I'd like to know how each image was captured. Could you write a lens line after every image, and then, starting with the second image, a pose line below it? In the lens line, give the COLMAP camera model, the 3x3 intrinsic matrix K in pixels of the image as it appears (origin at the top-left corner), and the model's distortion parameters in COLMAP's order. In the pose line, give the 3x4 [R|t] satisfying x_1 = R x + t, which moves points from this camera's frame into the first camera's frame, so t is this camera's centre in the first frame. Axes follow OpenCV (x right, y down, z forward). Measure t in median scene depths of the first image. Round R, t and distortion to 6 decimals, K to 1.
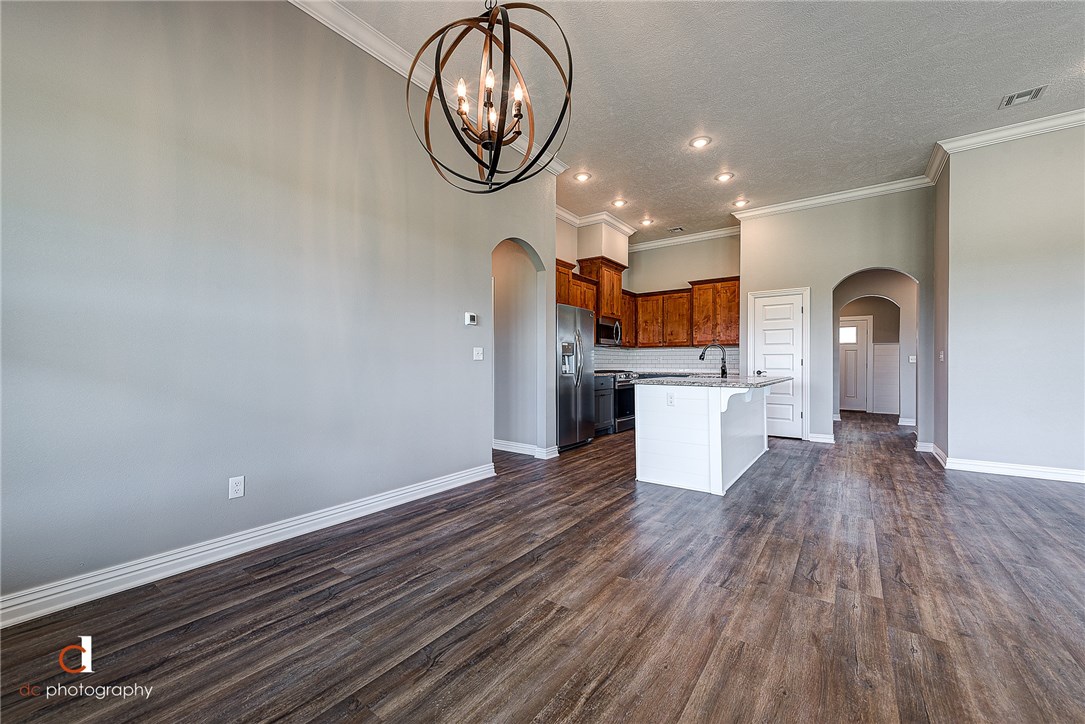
lens RADIAL K [[429.0, 0, 544.3], [0, 429.0, 361.1], [0, 0, 1]] dist [-0.000291, -0.000081]
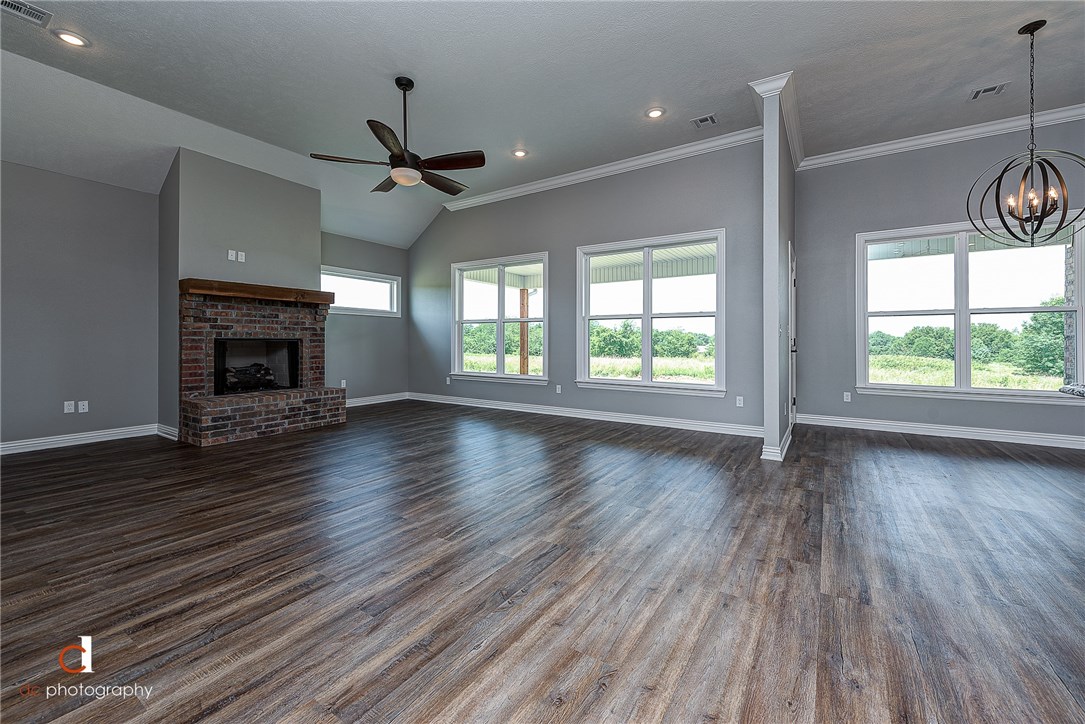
lens RADIAL K [[429.0, 0, 544.3], [0, 429.0, 361.1], [0, 0, 1]] dist [-0.000291, -0.000081]
pose [[-0.999249, -0.000523, -0.038749, 1.460510], [-0.002078, 0.999193, 0.040110, 0.017806], [0.038697, 0.040161, -0.998444, 1.951879]]
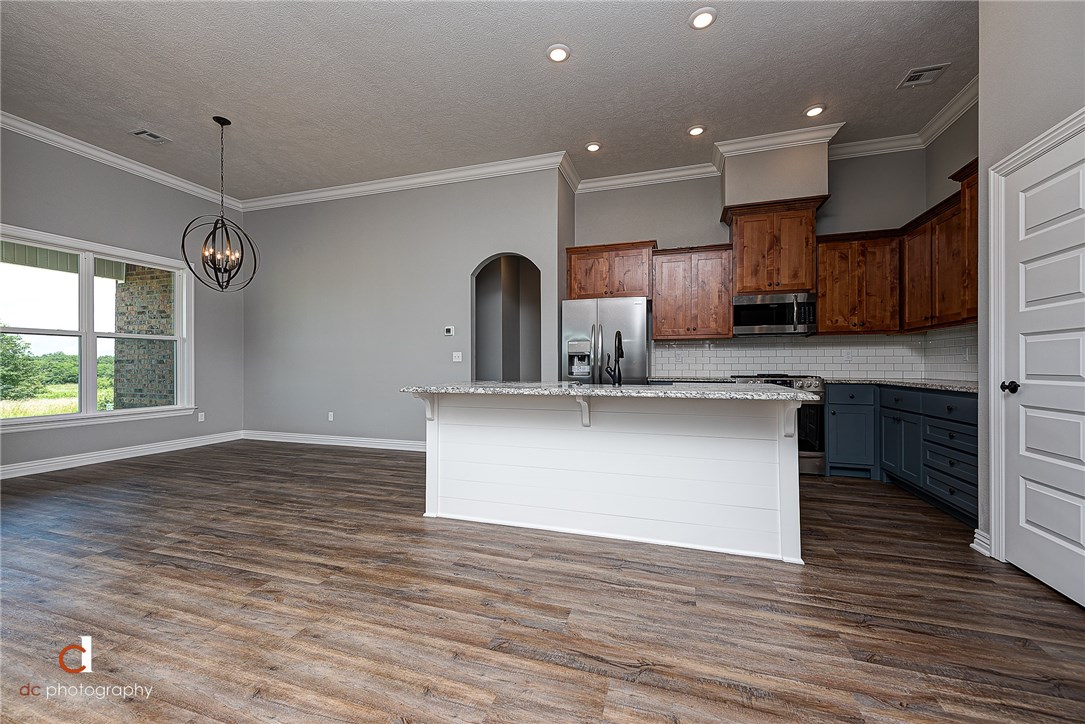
lens RADIAL K [[429.0, 0, 544.3], [0, 429.0, 361.1], [0, 0, 1]] dist [-0.000291, -0.000081]
pose [[0.311276, -0.010459, -0.950262, 1.914842], [0.005288, 0.999943, -0.009274, 0.014965], [0.950305, -0.002138, 0.311313, 1.396271]]
